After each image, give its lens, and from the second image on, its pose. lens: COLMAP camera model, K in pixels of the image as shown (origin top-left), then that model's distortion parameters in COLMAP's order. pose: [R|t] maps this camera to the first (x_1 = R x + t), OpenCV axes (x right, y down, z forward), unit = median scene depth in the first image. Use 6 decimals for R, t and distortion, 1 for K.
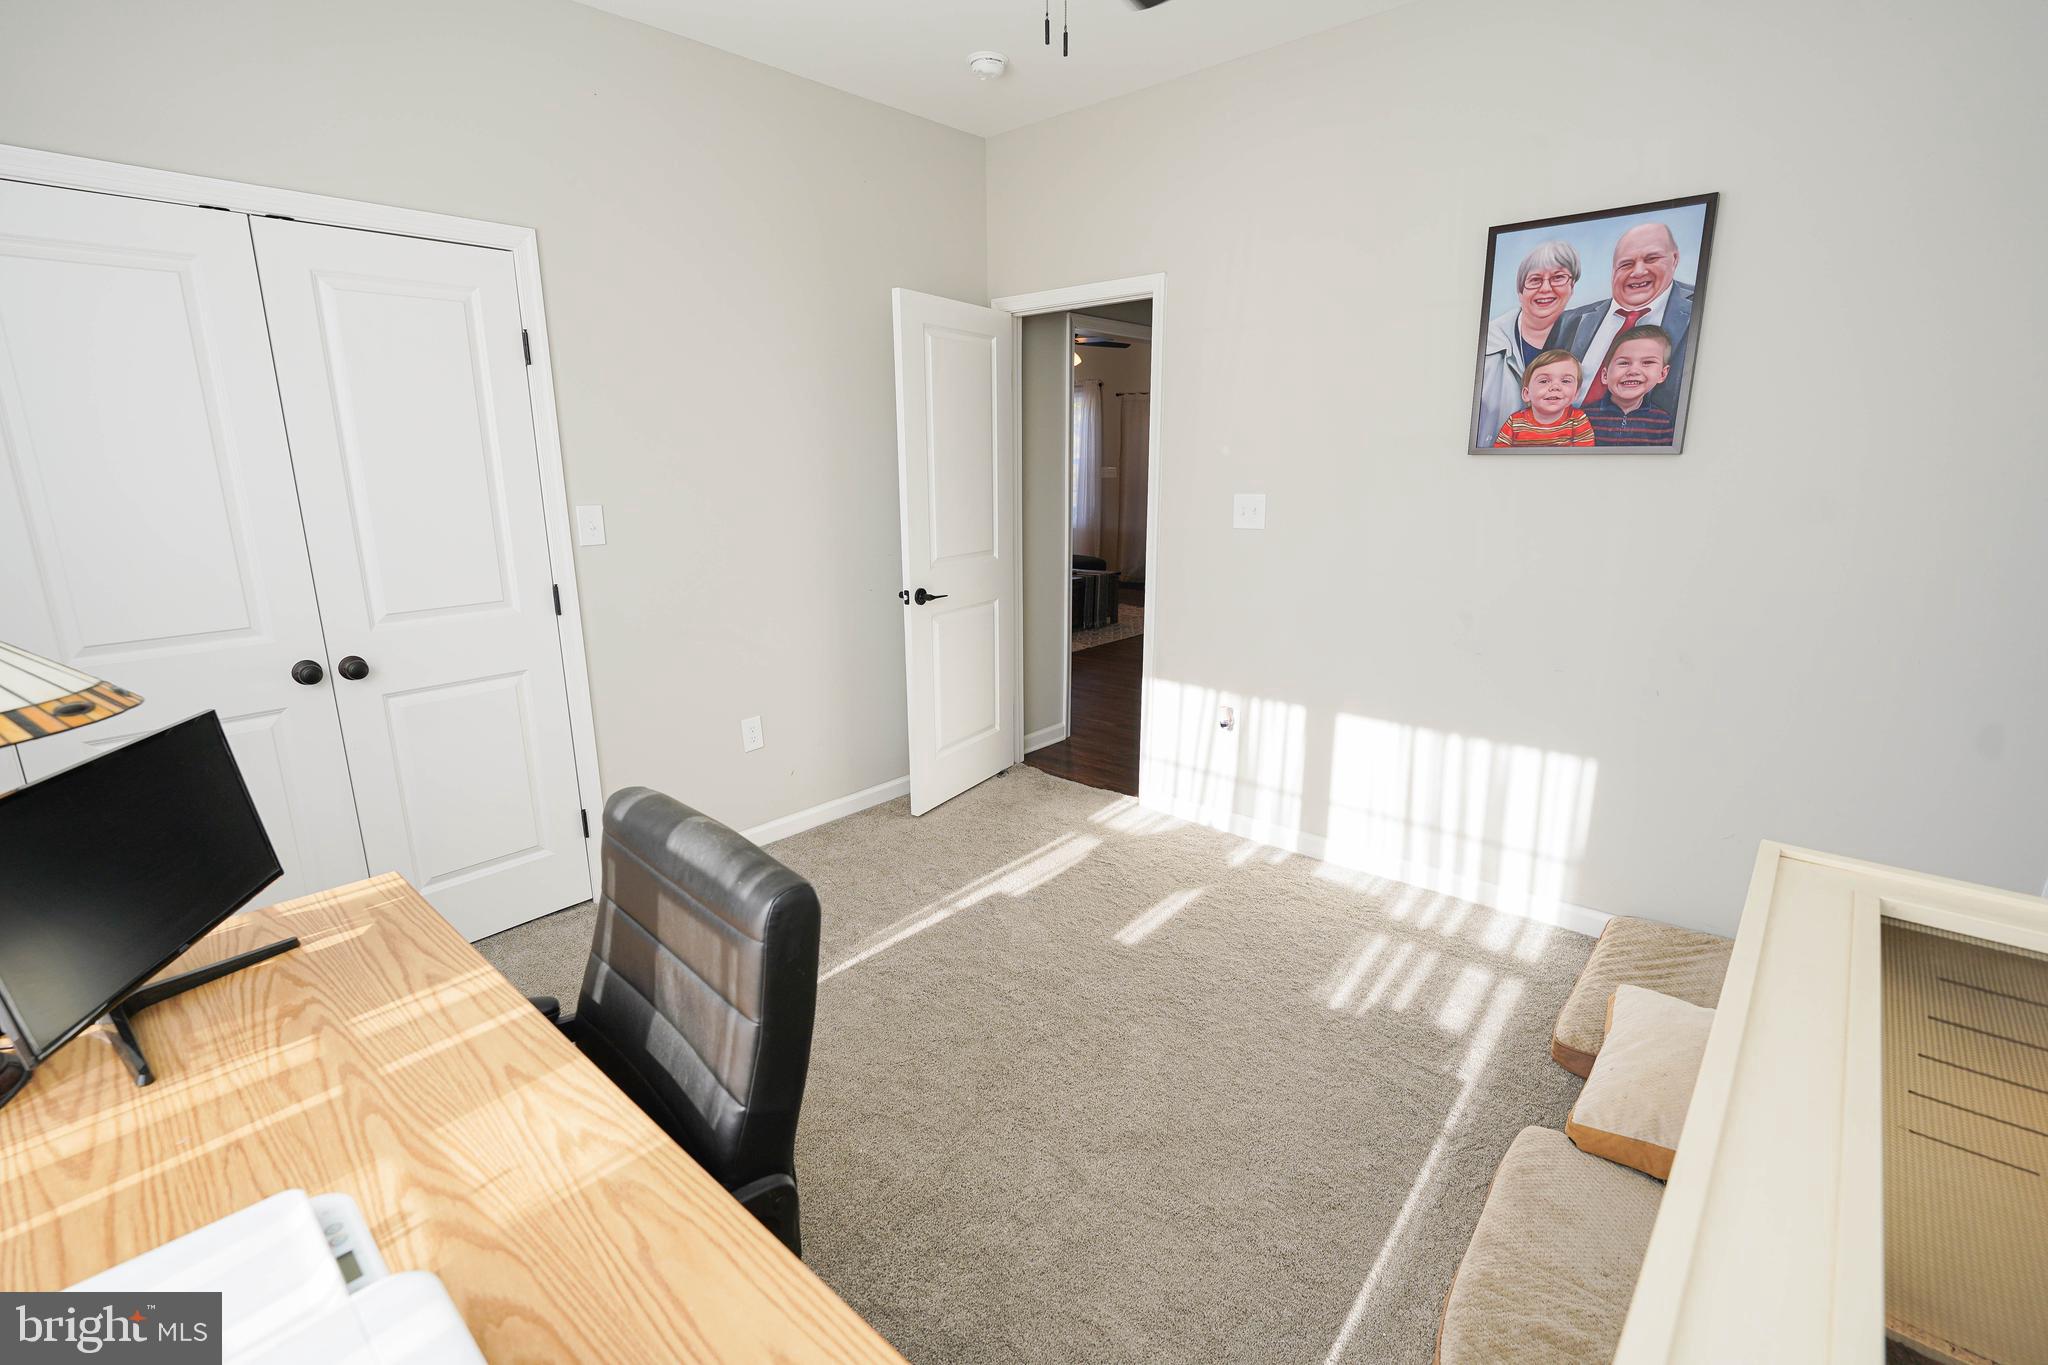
lens RADIAL K [[845.0, 0, 1017.7], [0, 845.0, 667.8], [0, 0, 1]] dist [-0.027916, 0.000091]
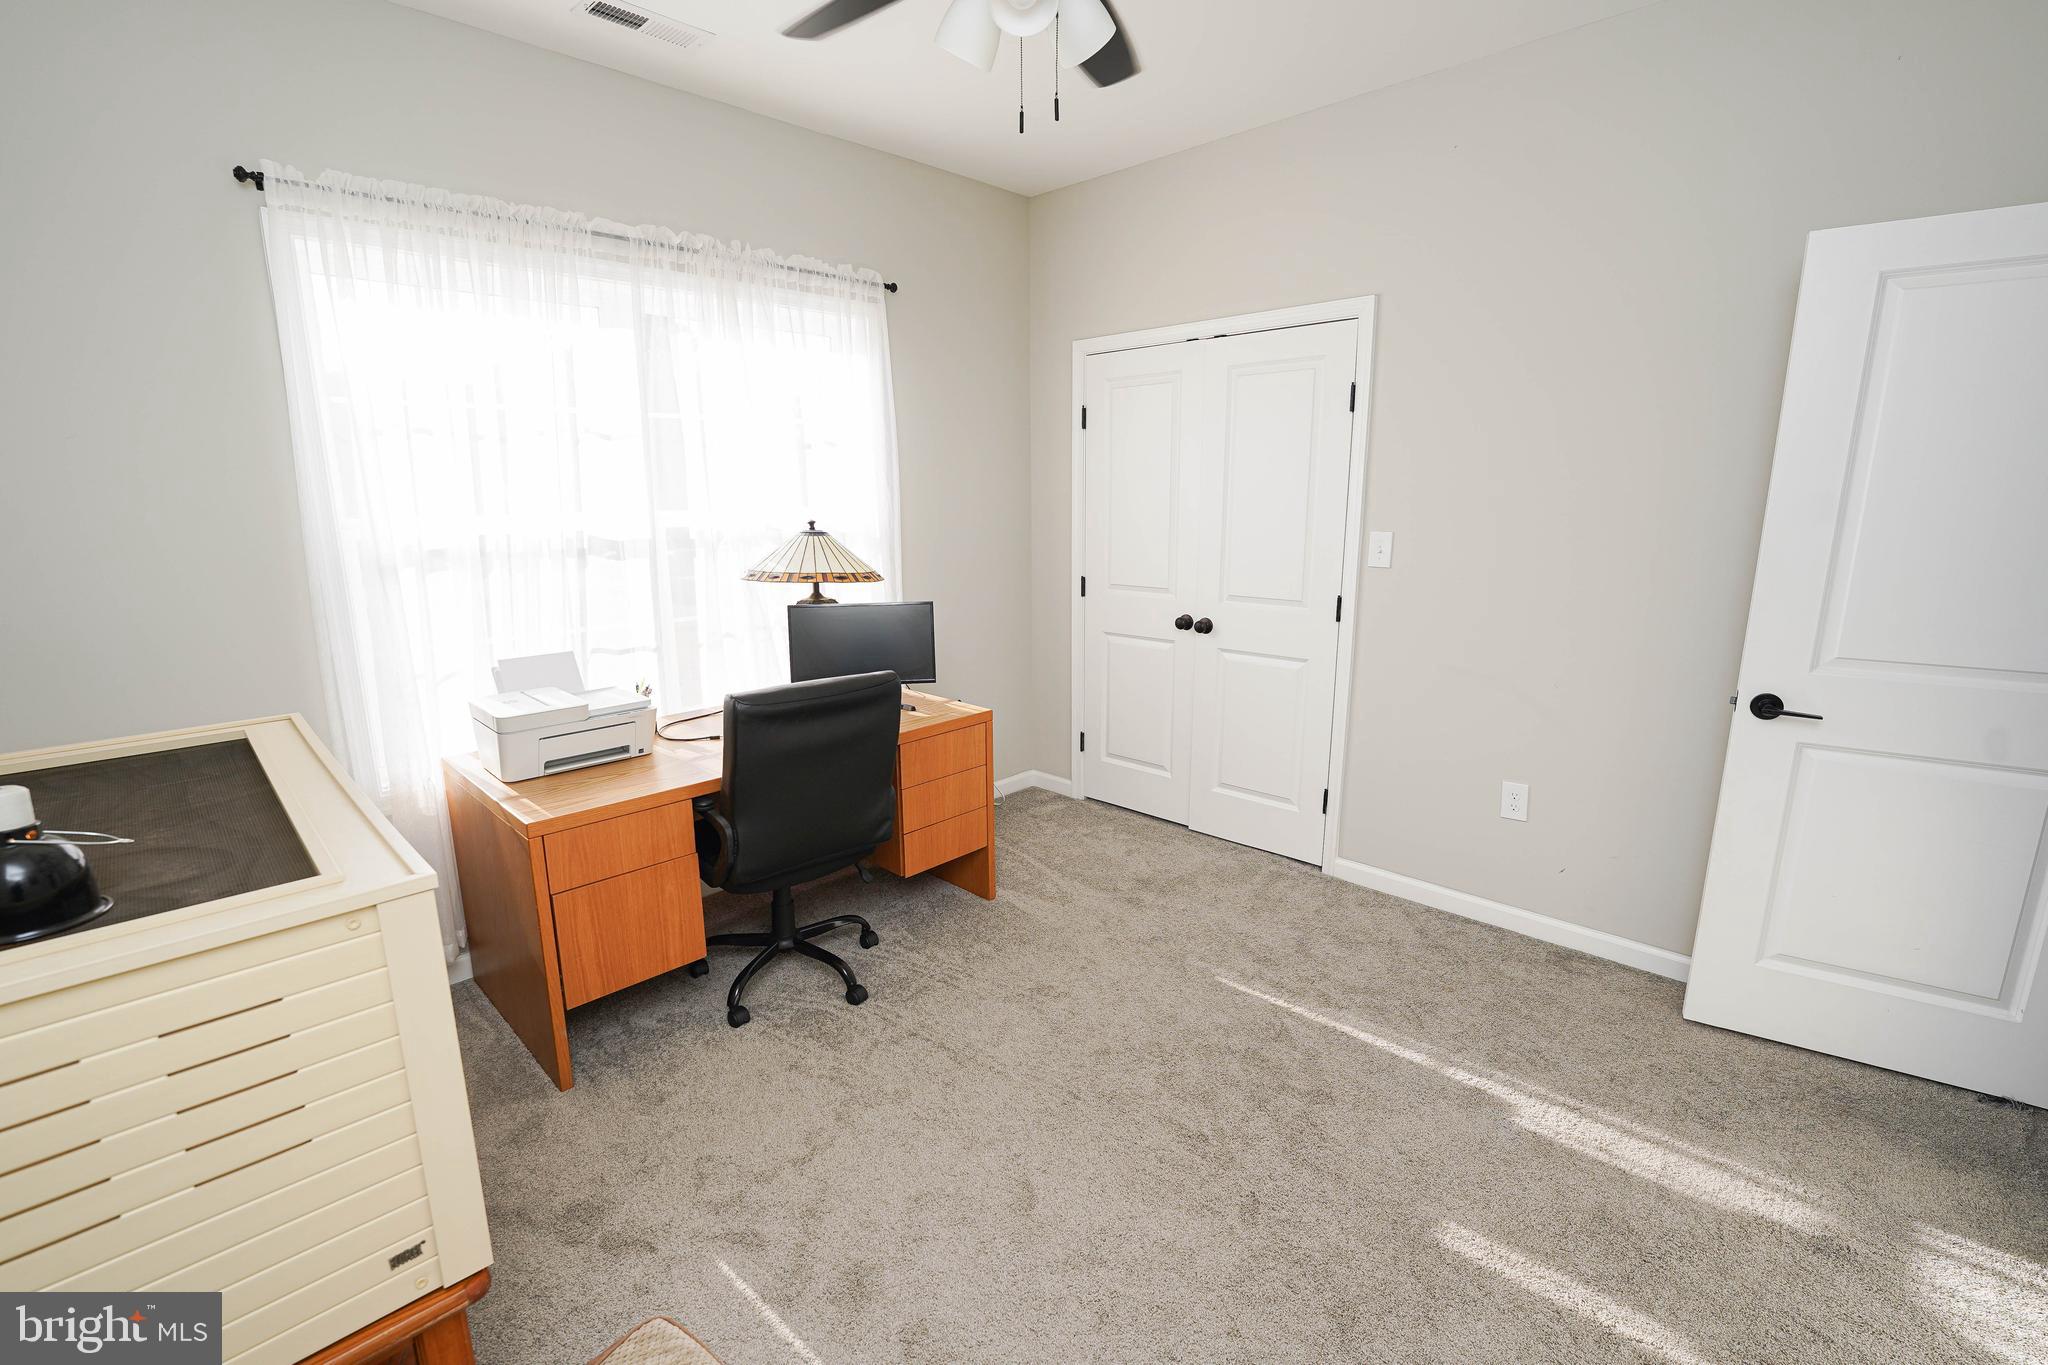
lens RADIAL K [[892.3, 0, 1024.0], [0, 892.3, 682.5], [0, 0, 1]] dist [-0.047173, 0.000259]
pose [[-0.029584, 0.221982, -0.974602, 0.684946], [-0.216381, 0.950487, 0.223057, -0.160868], [0.975861, 0.217484, 0.019914, 0.552995]]
